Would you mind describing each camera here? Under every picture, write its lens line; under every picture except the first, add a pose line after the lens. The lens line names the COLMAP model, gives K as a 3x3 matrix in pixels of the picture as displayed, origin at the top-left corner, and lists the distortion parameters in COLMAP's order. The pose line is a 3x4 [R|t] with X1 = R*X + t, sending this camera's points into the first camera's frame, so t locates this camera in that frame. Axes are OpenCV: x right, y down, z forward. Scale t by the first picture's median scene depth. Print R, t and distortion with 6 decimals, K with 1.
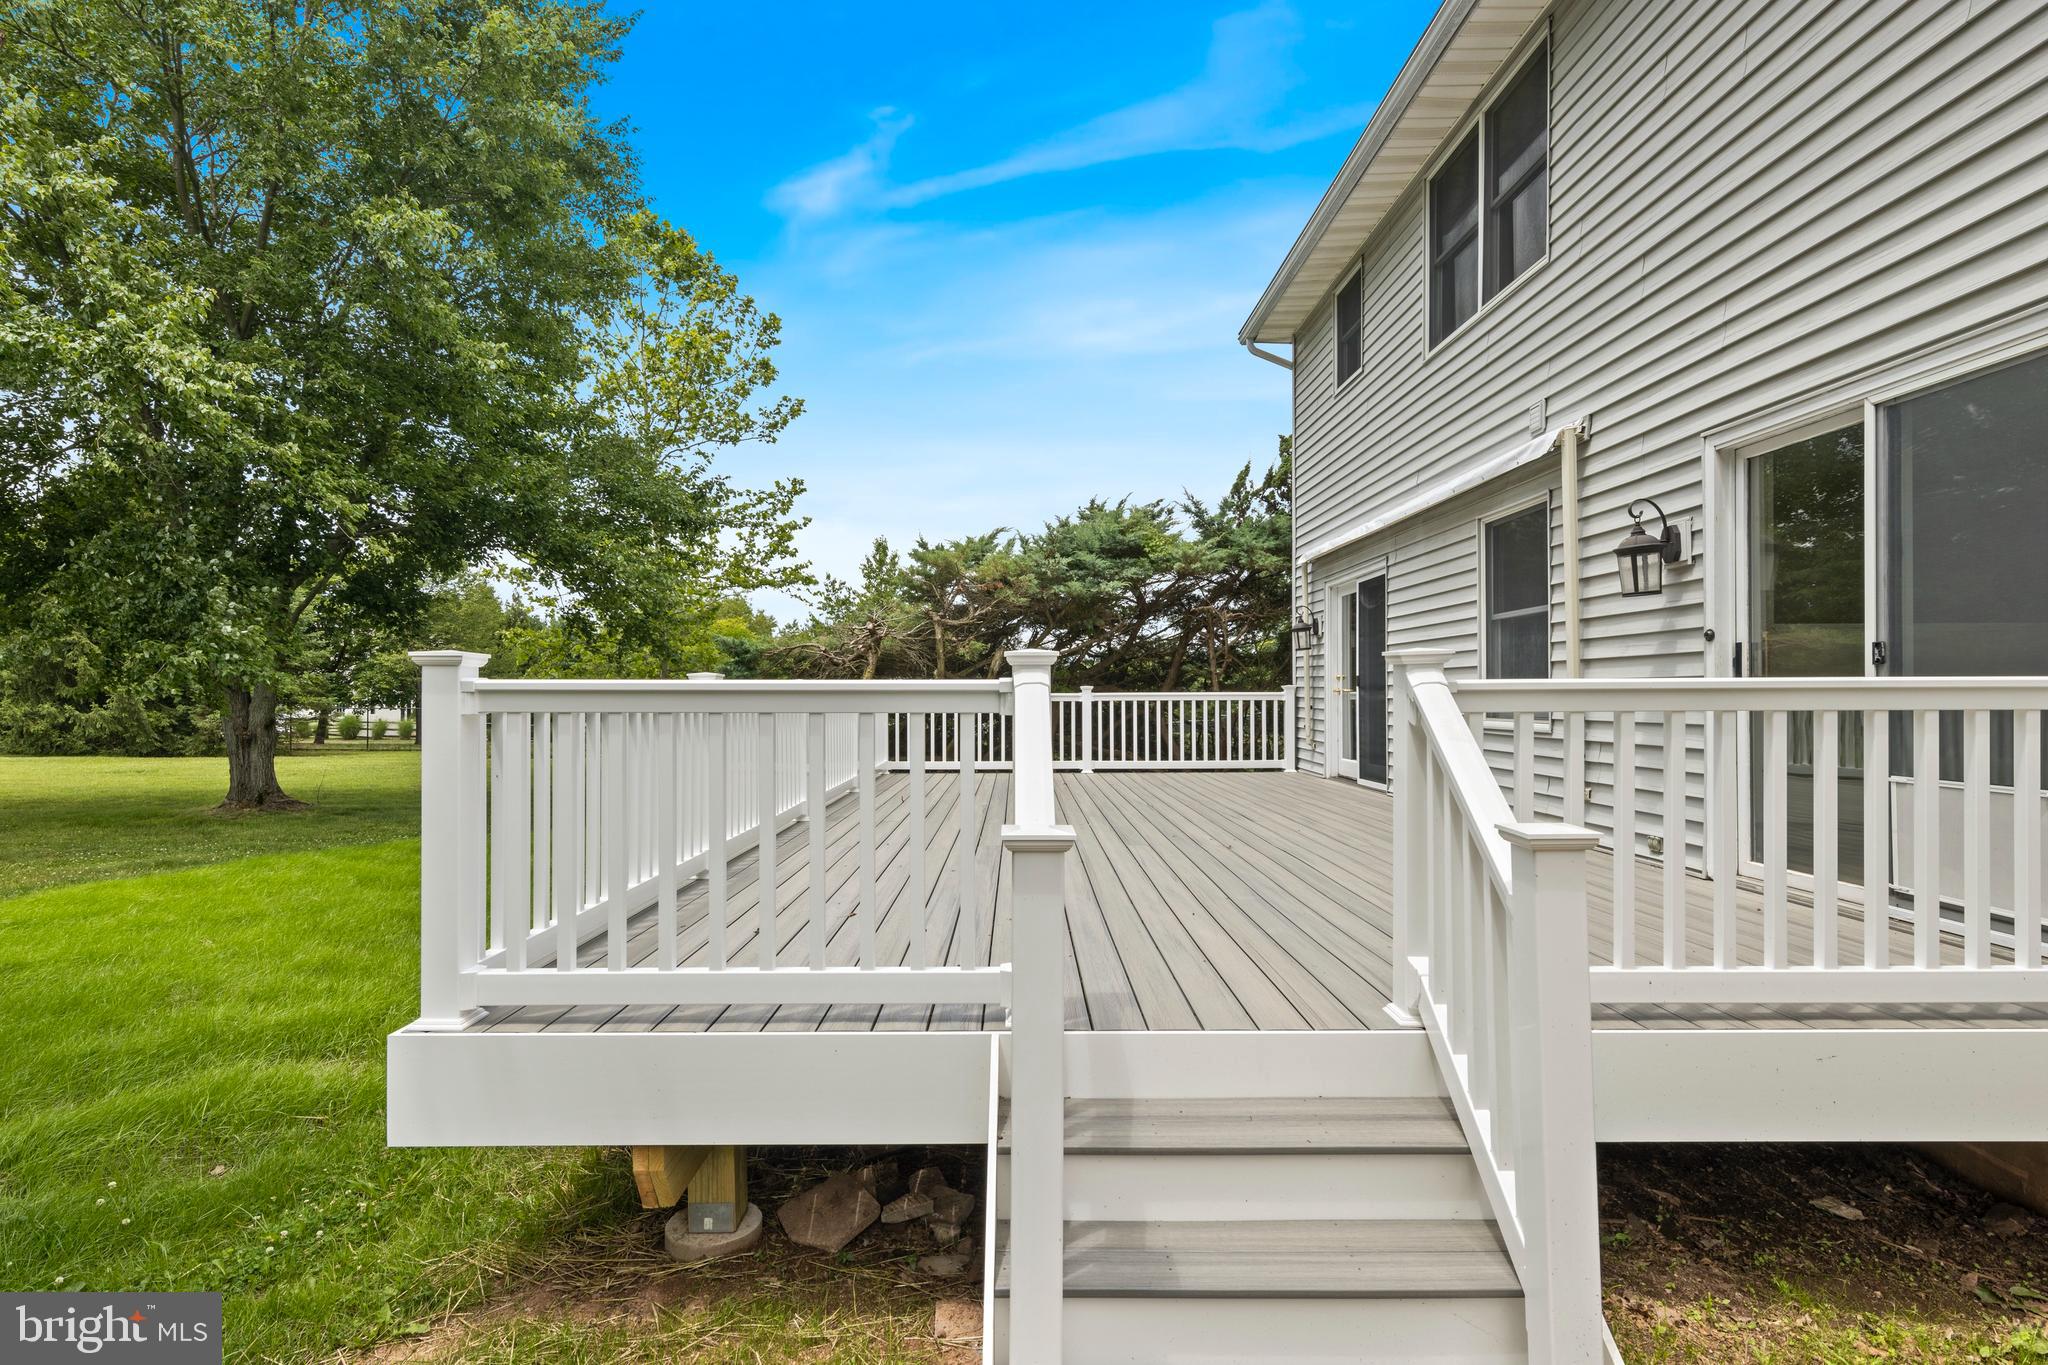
lens RADIAL K [[1024.3, 0, 1024.0], [0, 1024.3, 682.5], [0, 0, 1]] dist [-0.017569, -0.000182]
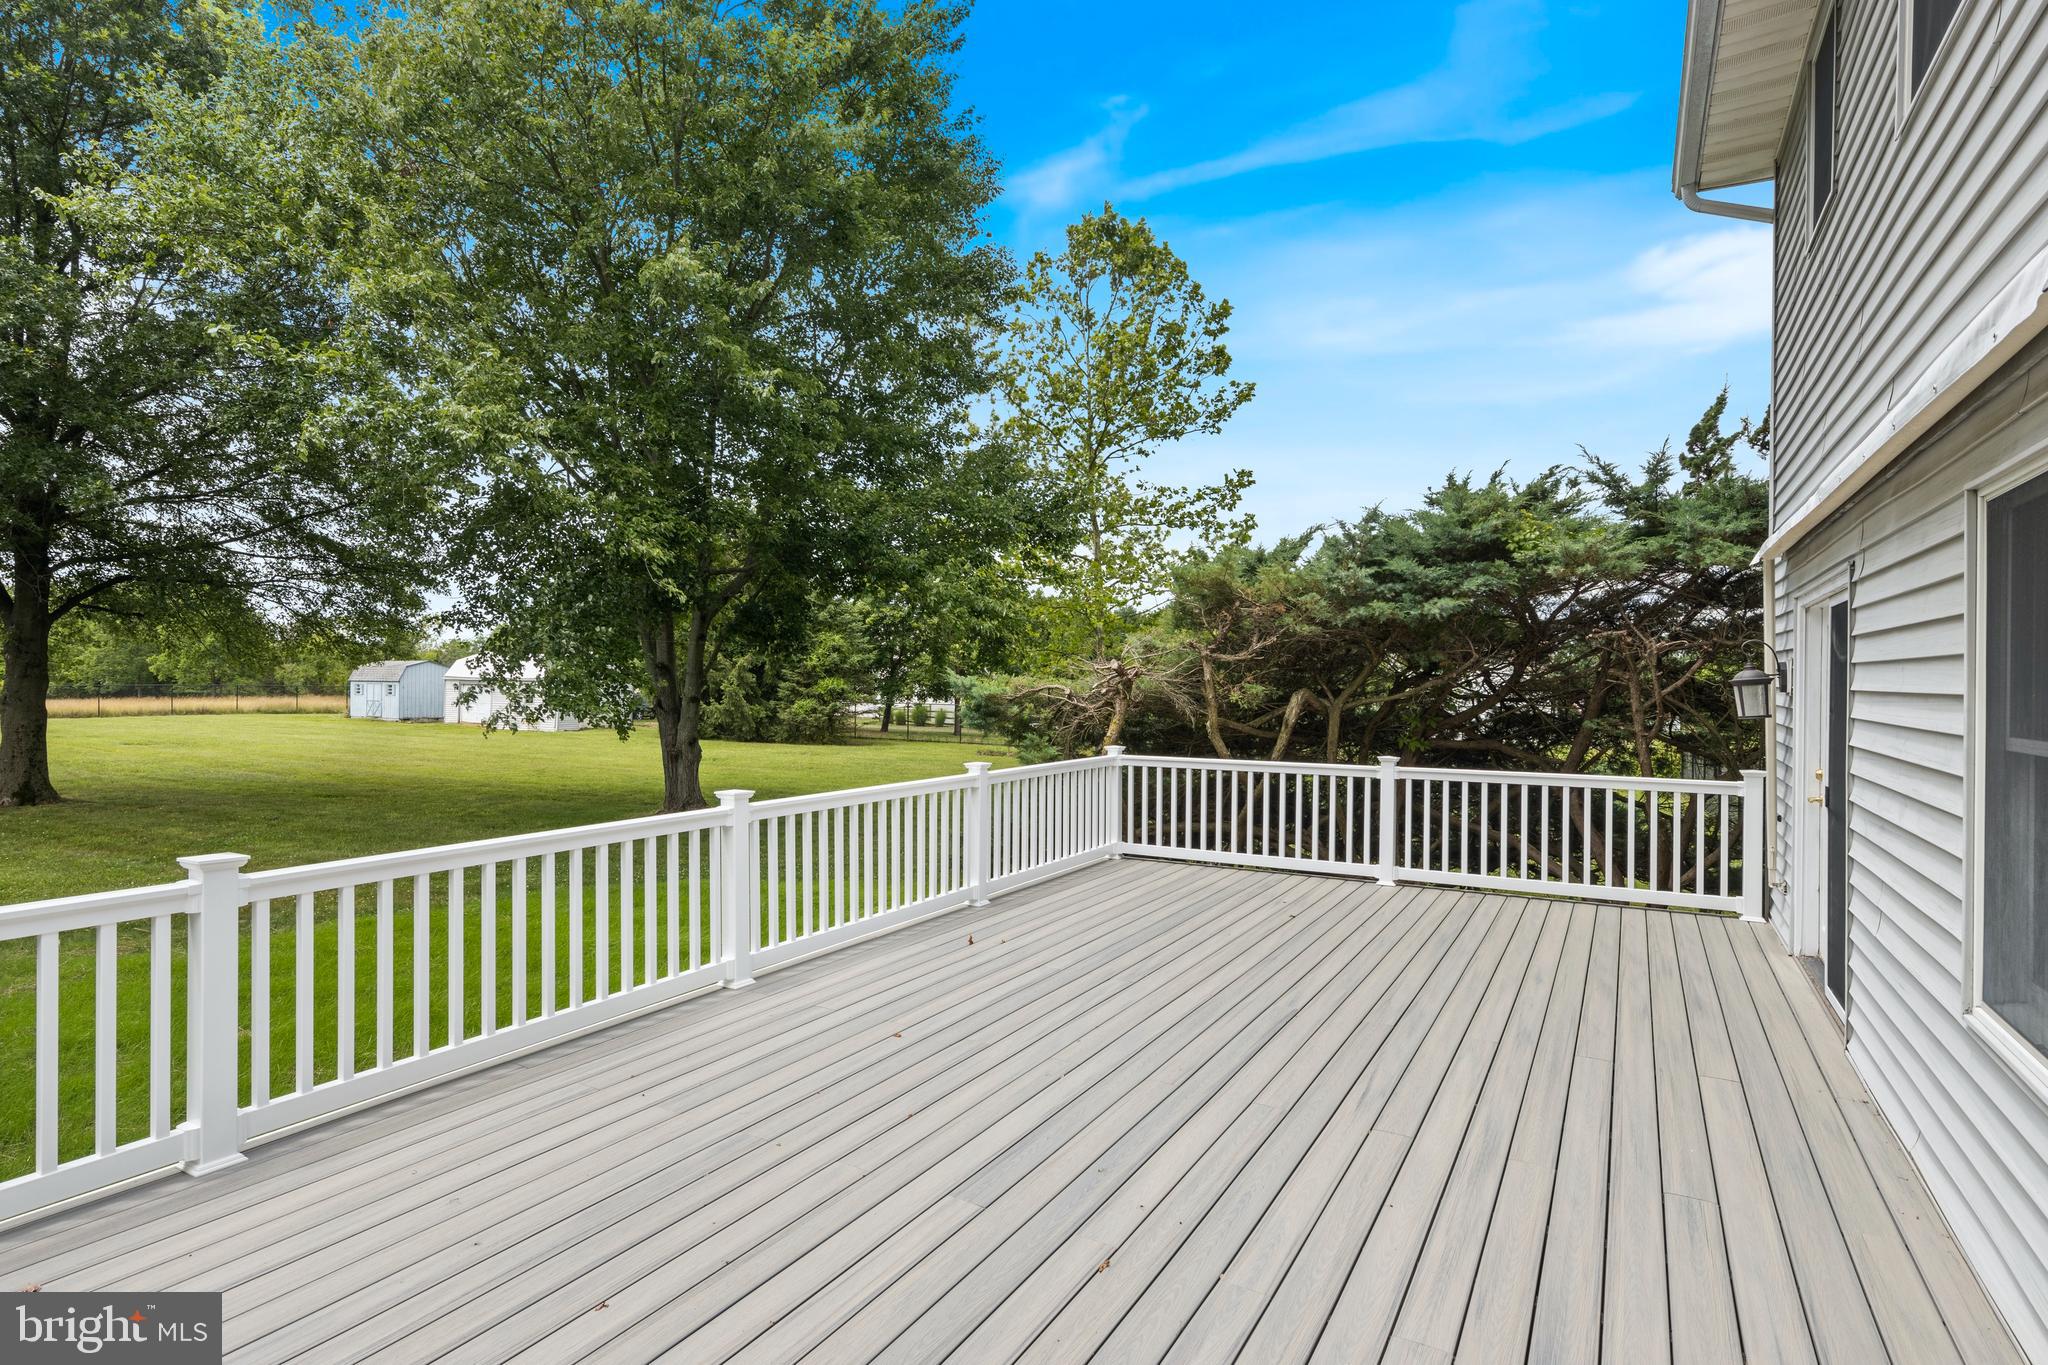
lens RADIAL K [[1028.7, 0, 1024.0], [0, 1028.7, 682.5], [0, 0, 1]] dist [-0.001307, -0.000629]
pose [[0.867726, 0.006943, -0.496993, 0.177769], [-0.001729, 0.999939, 0.010950, -0.049000], [0.497039, -0.008643, 0.867685, 0.269275]]
